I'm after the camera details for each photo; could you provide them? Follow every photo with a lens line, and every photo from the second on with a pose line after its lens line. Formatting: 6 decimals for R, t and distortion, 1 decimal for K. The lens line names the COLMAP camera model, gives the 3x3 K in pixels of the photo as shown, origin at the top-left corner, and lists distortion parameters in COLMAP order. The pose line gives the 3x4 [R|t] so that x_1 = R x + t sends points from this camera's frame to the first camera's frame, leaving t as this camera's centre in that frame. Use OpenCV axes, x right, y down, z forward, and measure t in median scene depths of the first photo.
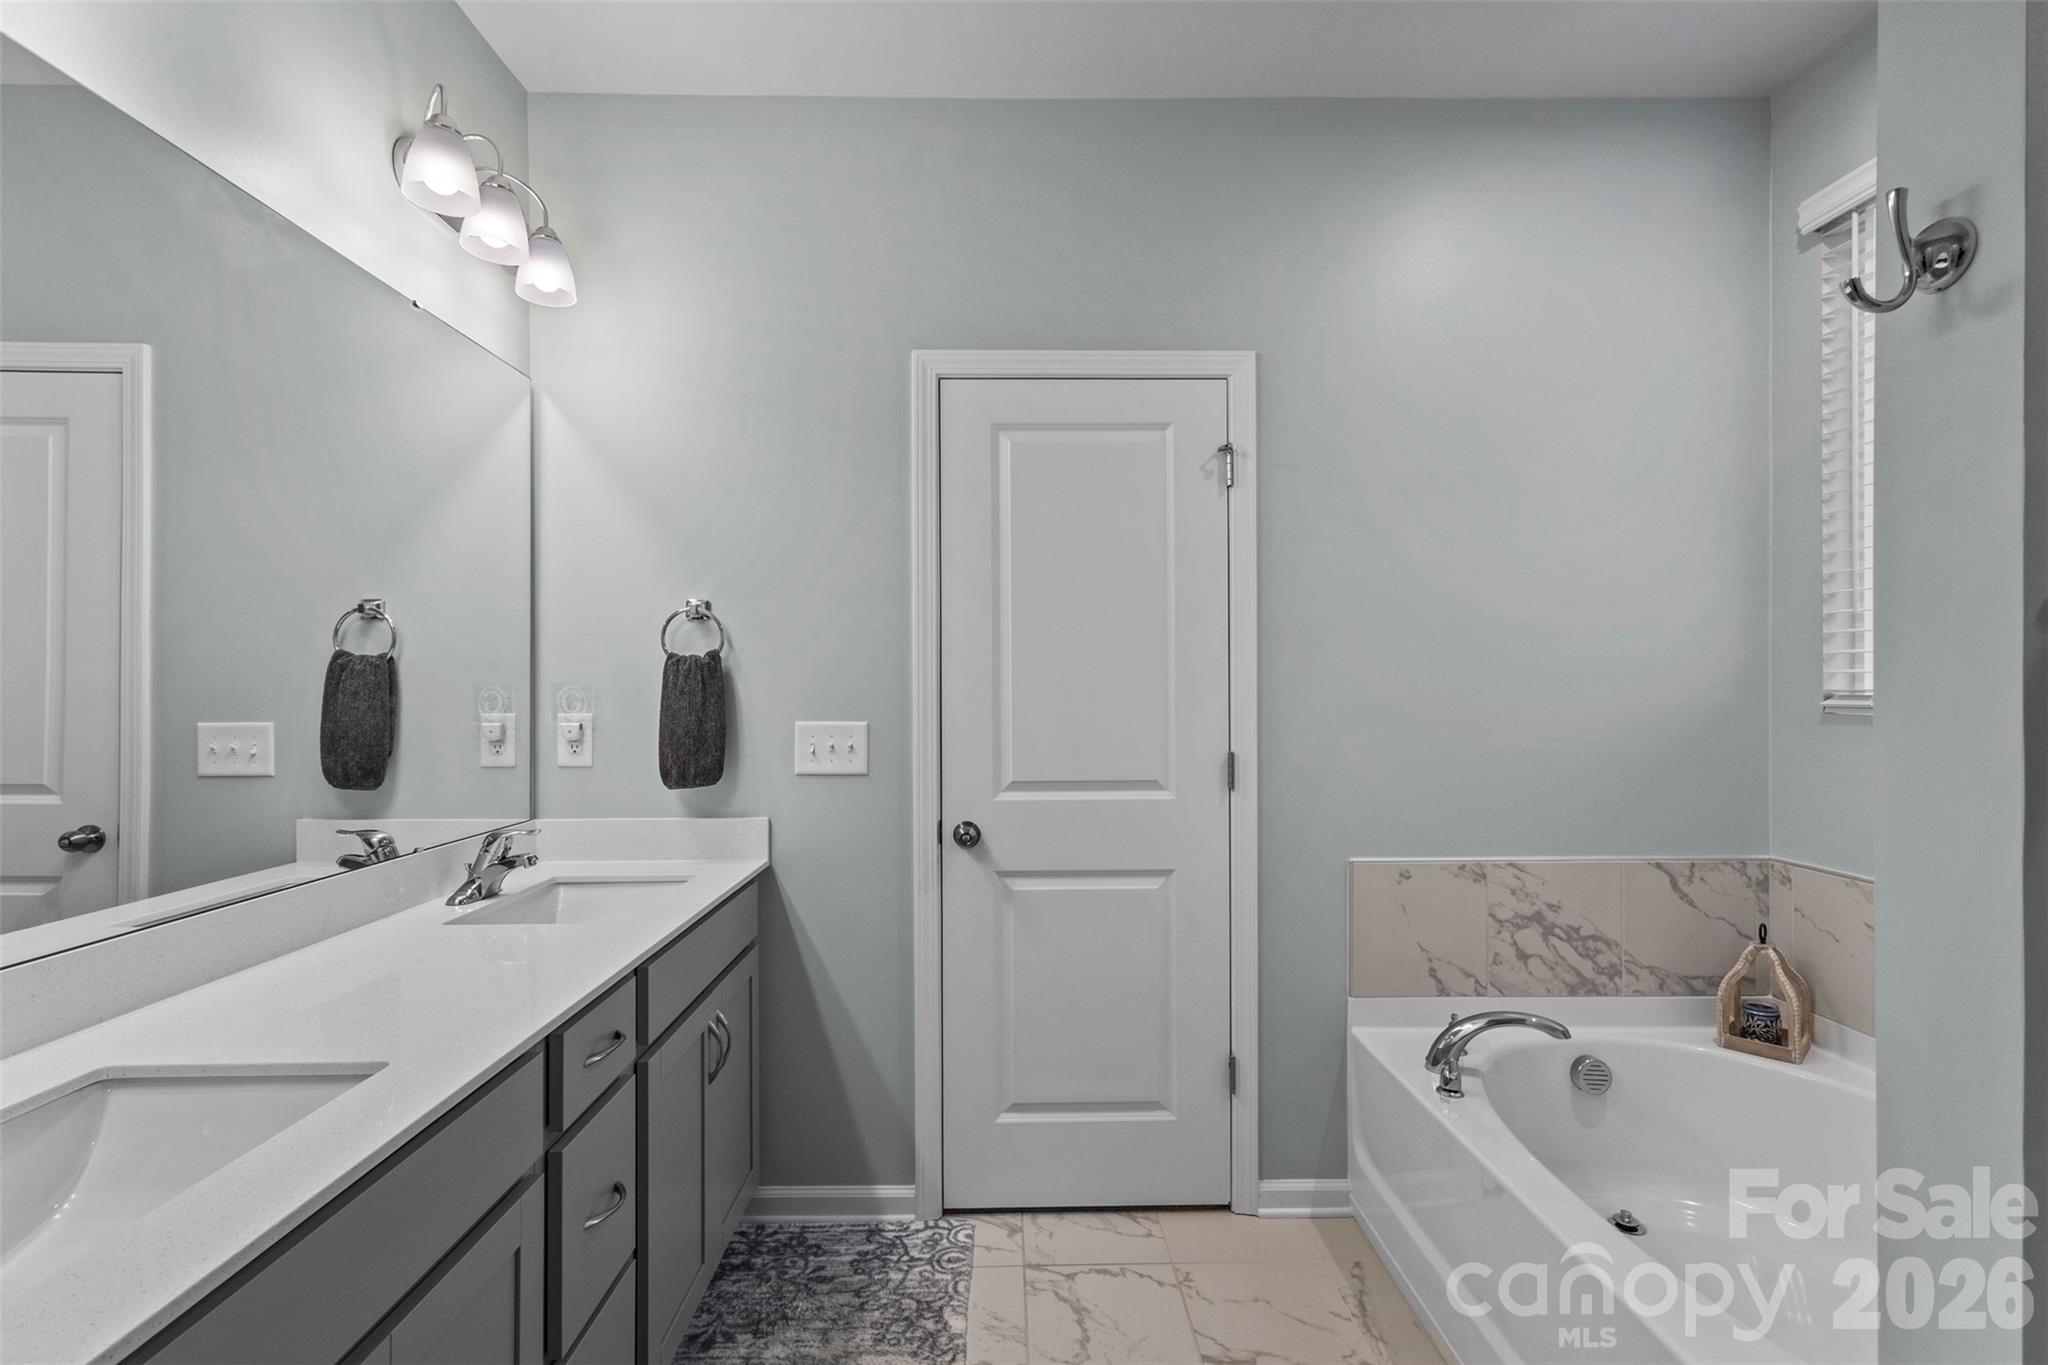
lens RADIAL K [[950.9, 0, 1019.1], [0, 950.9, 685.4], [0, 0, 1]] dist [0.008459, 0.000481]
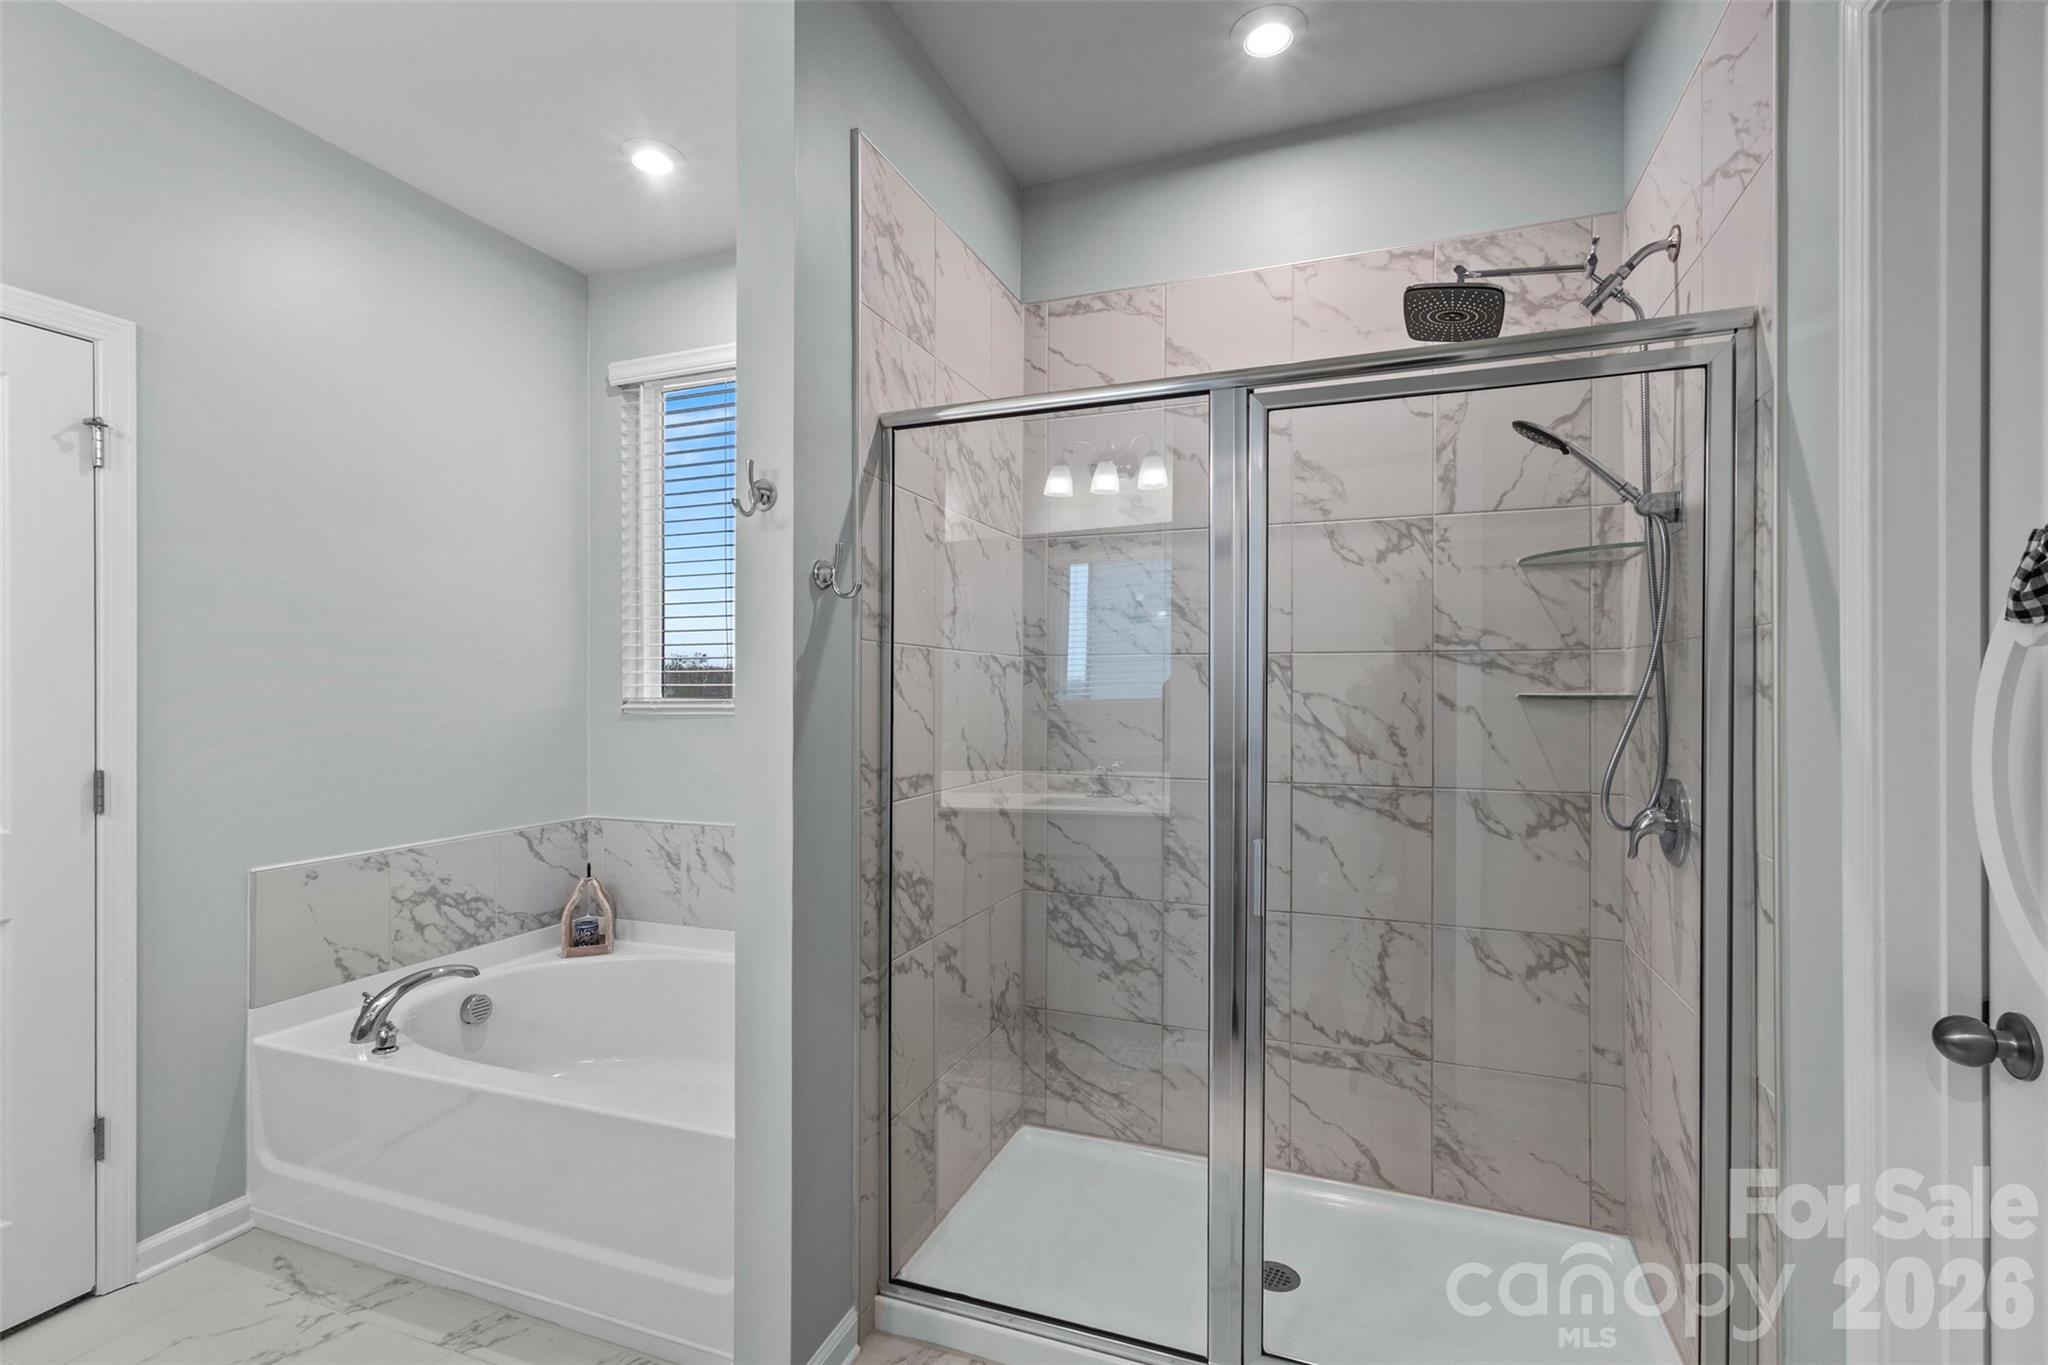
lens RADIAL K [[950.9, 0, 1022.3], [0, 950.9, 688.2], [0, 0, 1]] dist [0.008459, 0.000481]
pose [[0.374683, 0.006587, 0.927130, -0.278531], [-0.001057, 0.999977, -0.006678, -0.000789], [-0.927152, 0.001523, 0.374681, -0.117609]]
